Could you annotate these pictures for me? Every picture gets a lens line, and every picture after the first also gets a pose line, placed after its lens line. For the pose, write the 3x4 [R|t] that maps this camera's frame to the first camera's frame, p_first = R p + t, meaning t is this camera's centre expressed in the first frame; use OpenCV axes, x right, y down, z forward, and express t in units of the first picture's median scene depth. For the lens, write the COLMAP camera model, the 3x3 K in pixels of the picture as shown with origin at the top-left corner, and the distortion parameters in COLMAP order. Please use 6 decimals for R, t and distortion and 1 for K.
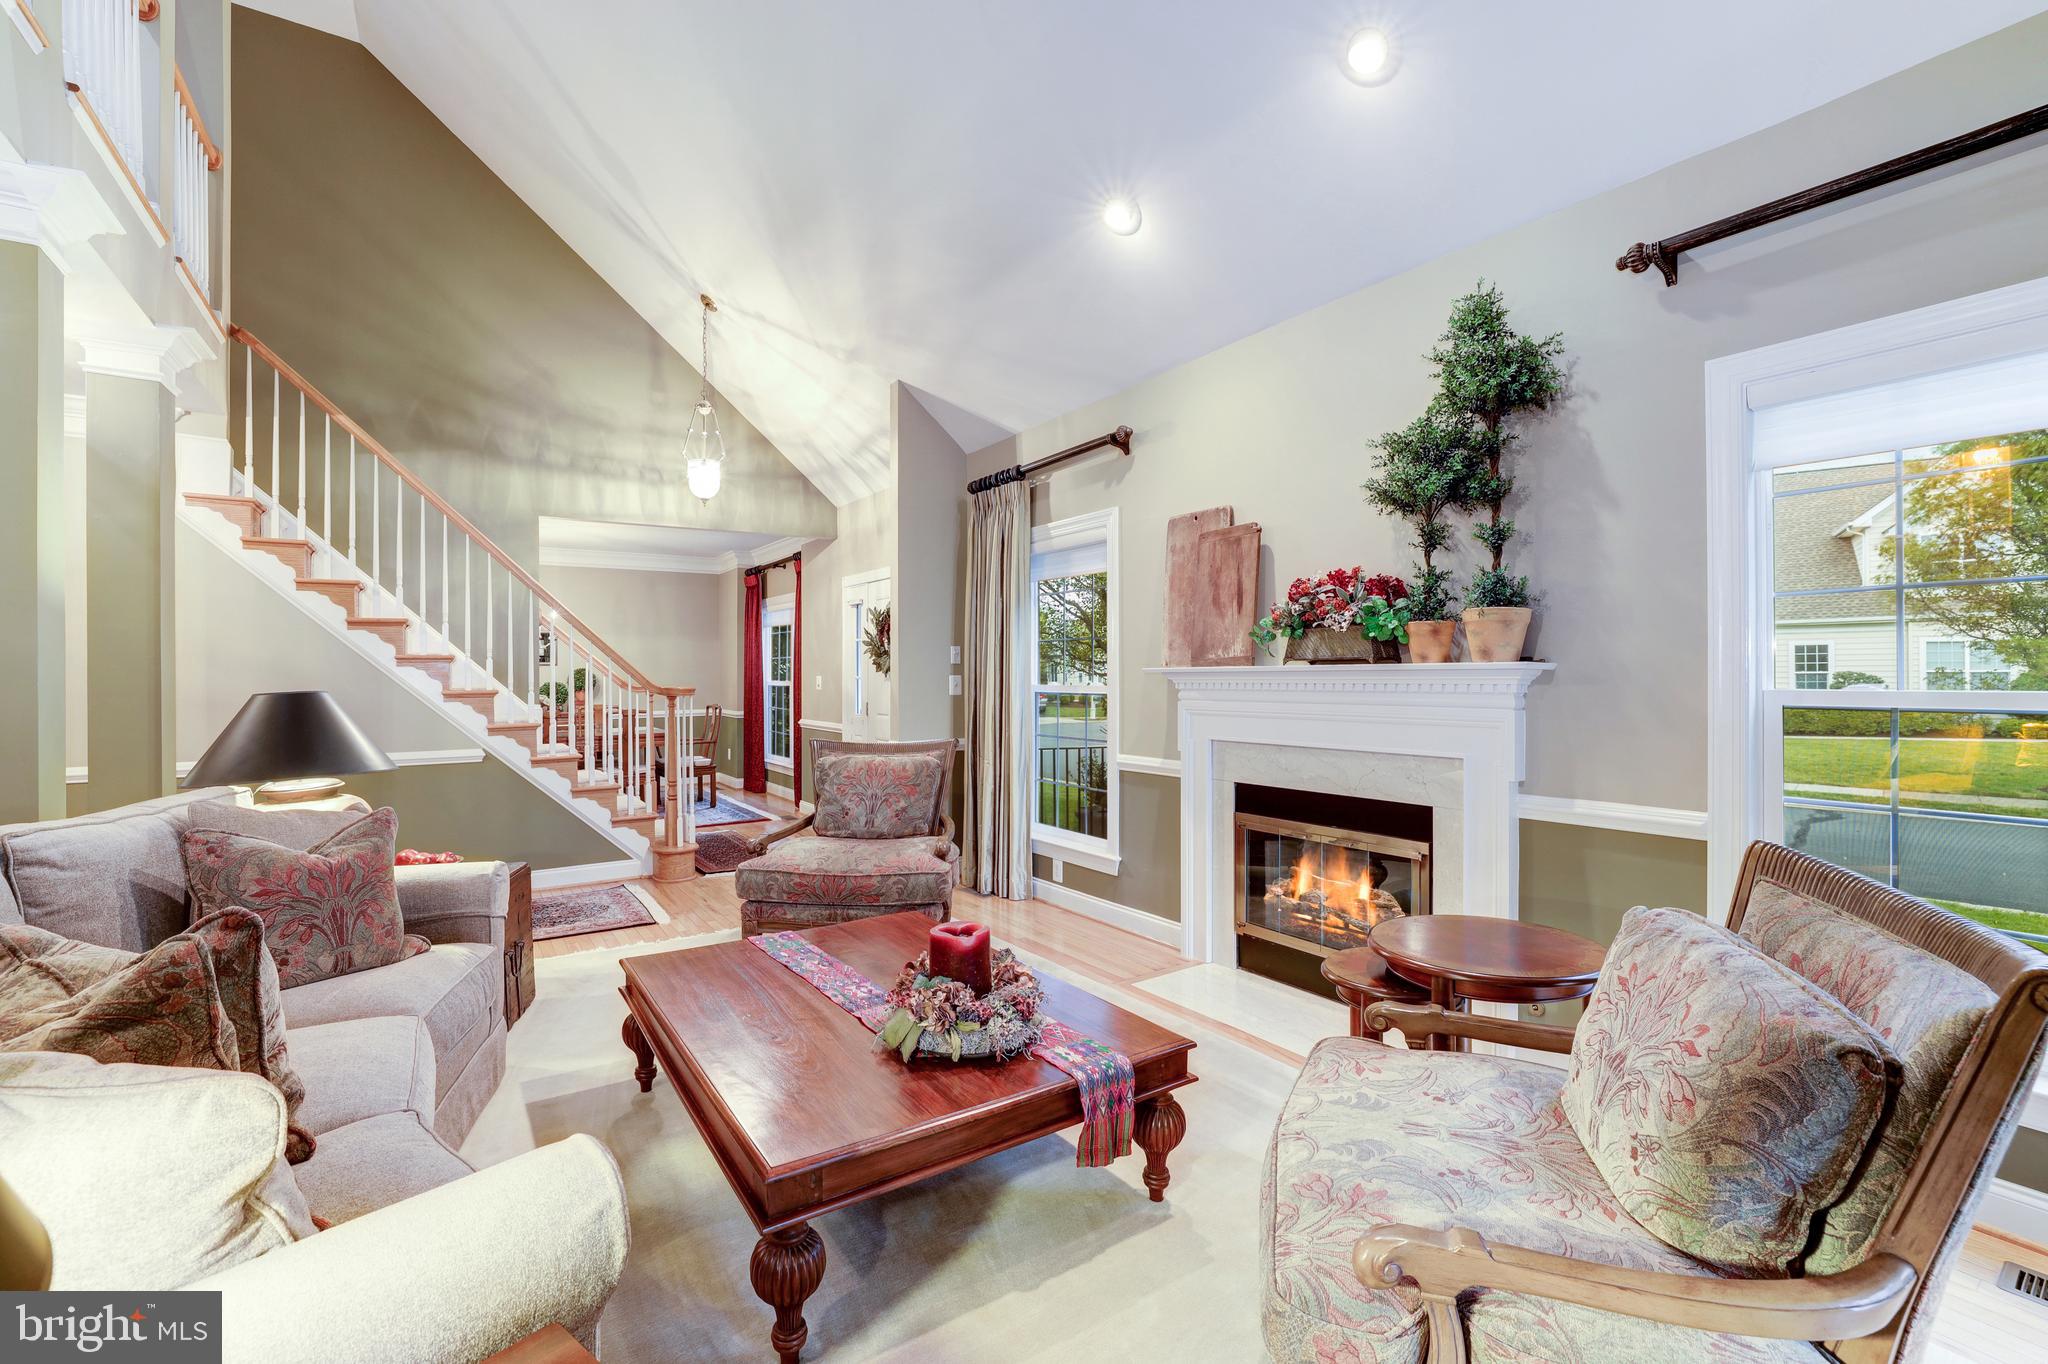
lens RADIAL K [[892.8, 0, 1024.2], [0, 892.8, 682.5], [0, 0, 1]] dist [-0.018332, 0.010699]
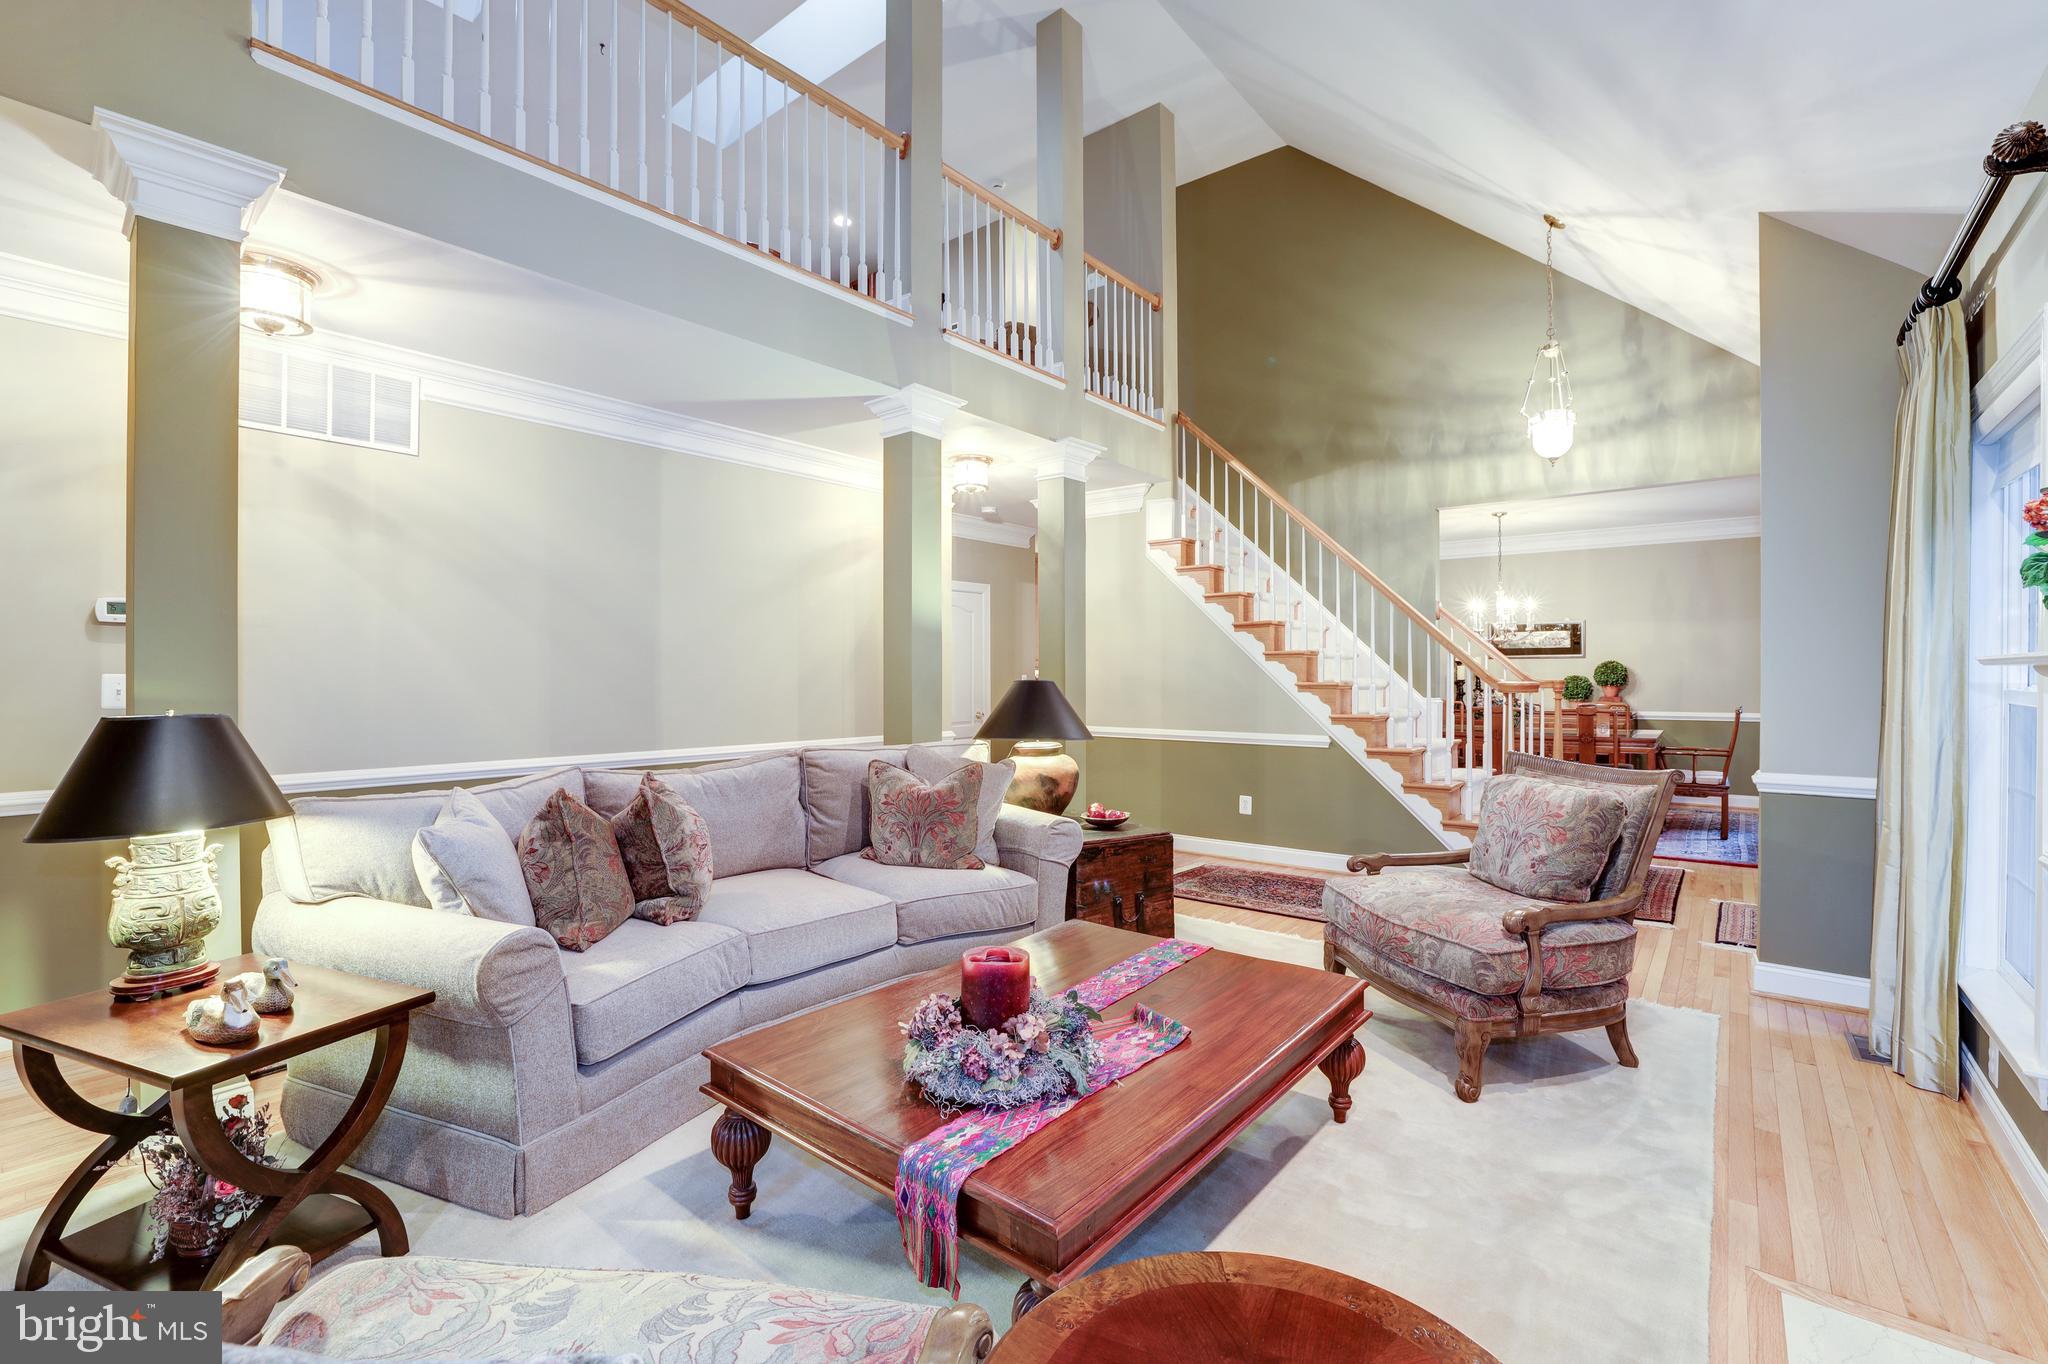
lens RADIAL K [[892.8, 0, 1022.5], [0, 892.8, 678.5], [0, 0, 1]] dist [-0.018332, 0.010699]
pose [[0.307721, 0.014067, -0.951373, 0.295953], [-0.009204, 0.999888, 0.011807, -0.004577], [0.951432, 0.005123, 0.307816, 0.282590]]
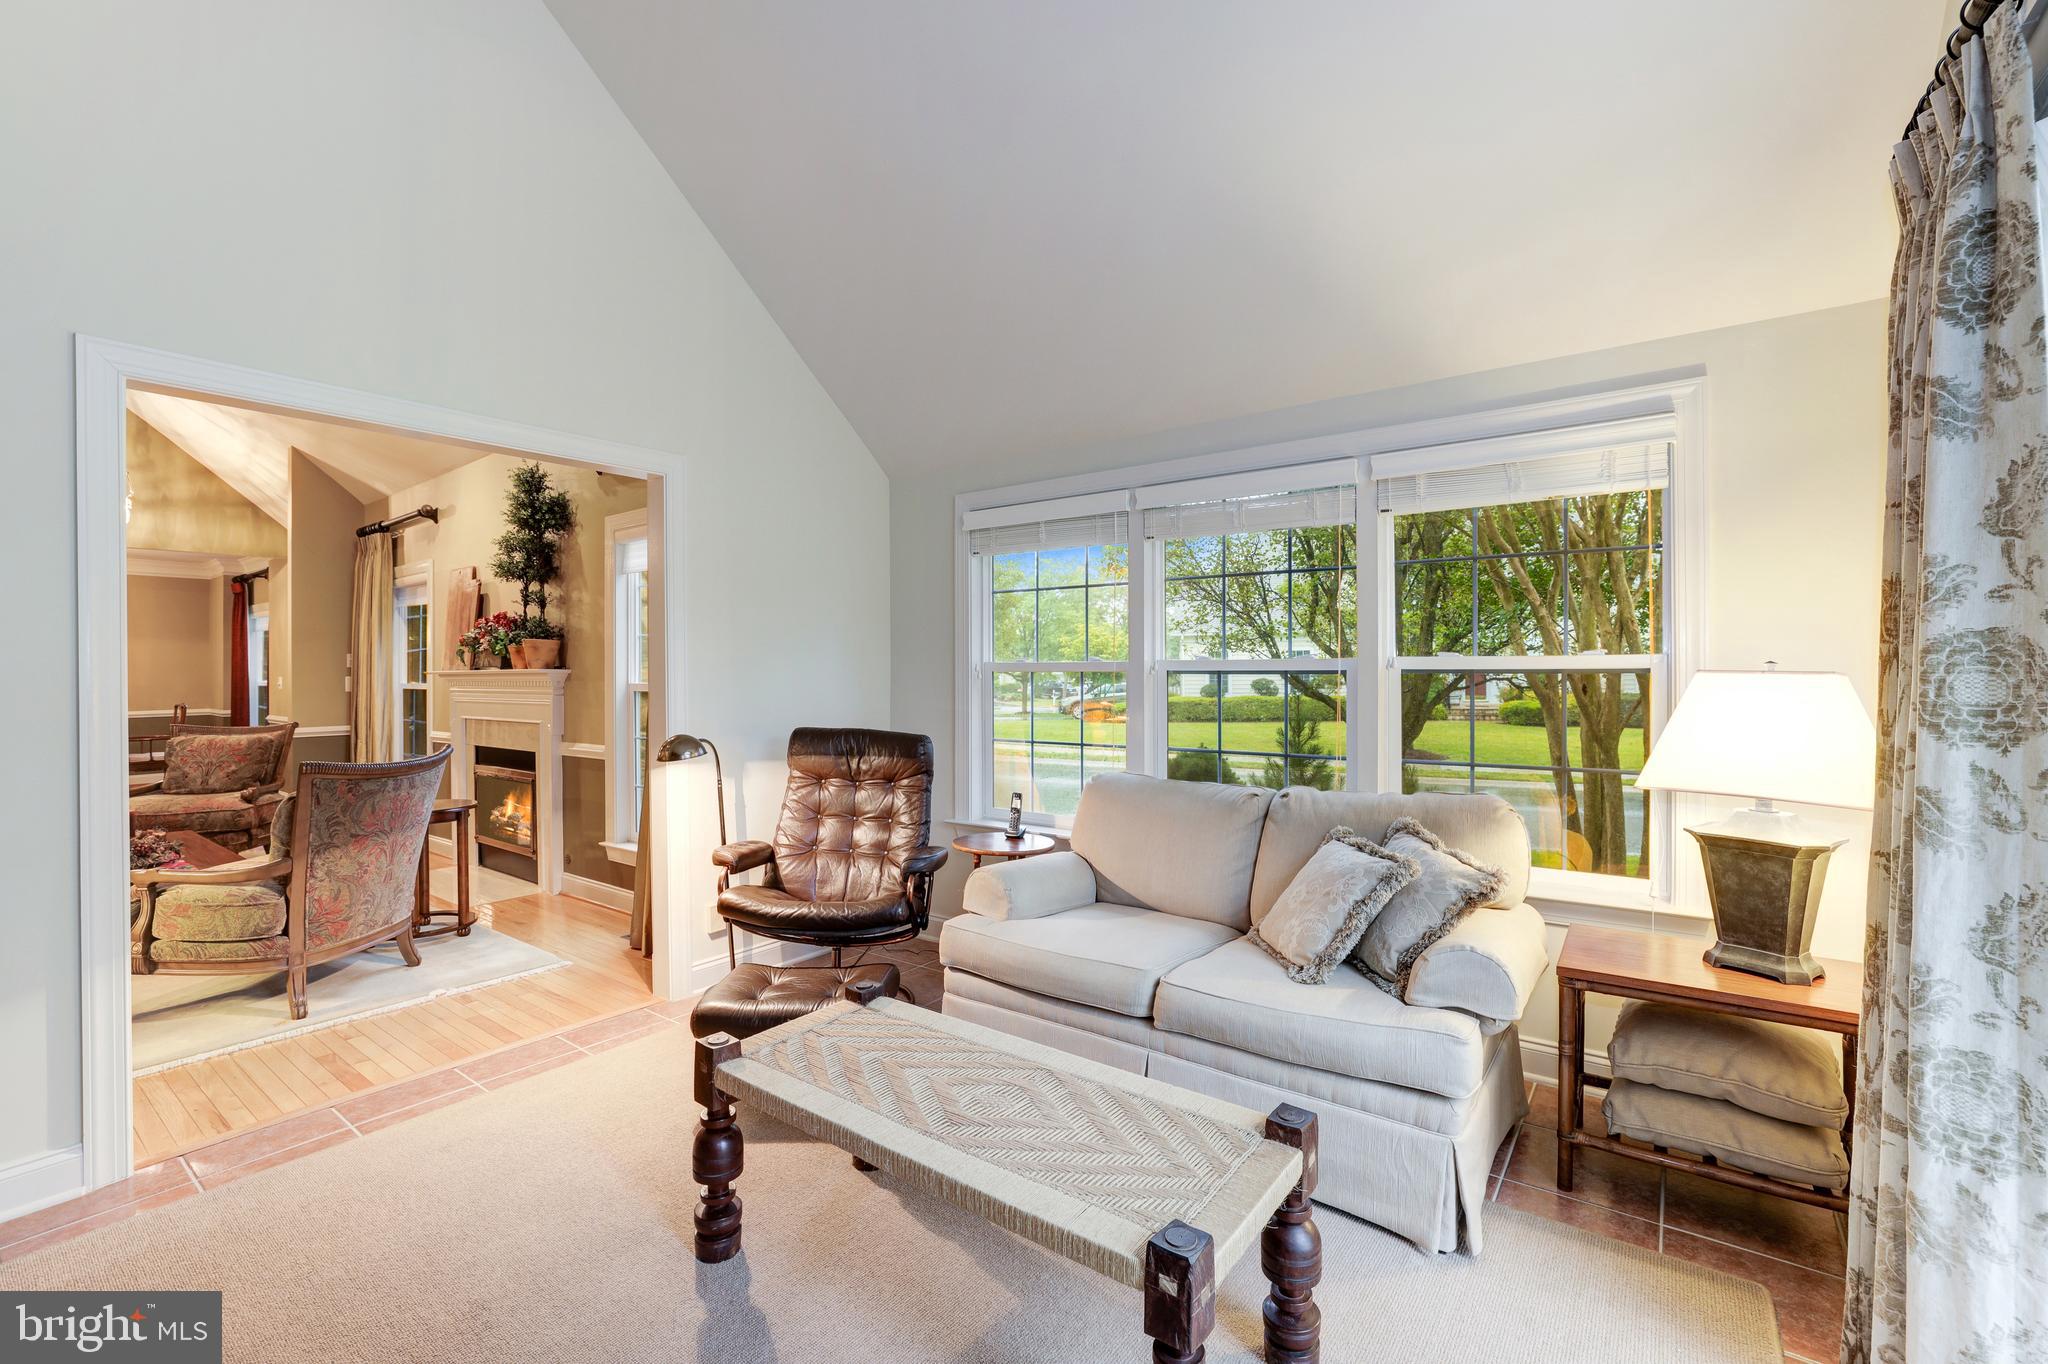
lens RADIAL K [[892.8, 0, 1005.2], [0, 892.8, 677.5], [0, 0, 1]] dist [-0.018332, 0.010699]
pose [[0.952399, 0.003839, 0.304831, 0.430488], [-0.000332, 0.999933, -0.011557, 0.007328], [-0.304855, 0.010906, 0.952336, -0.501830]]
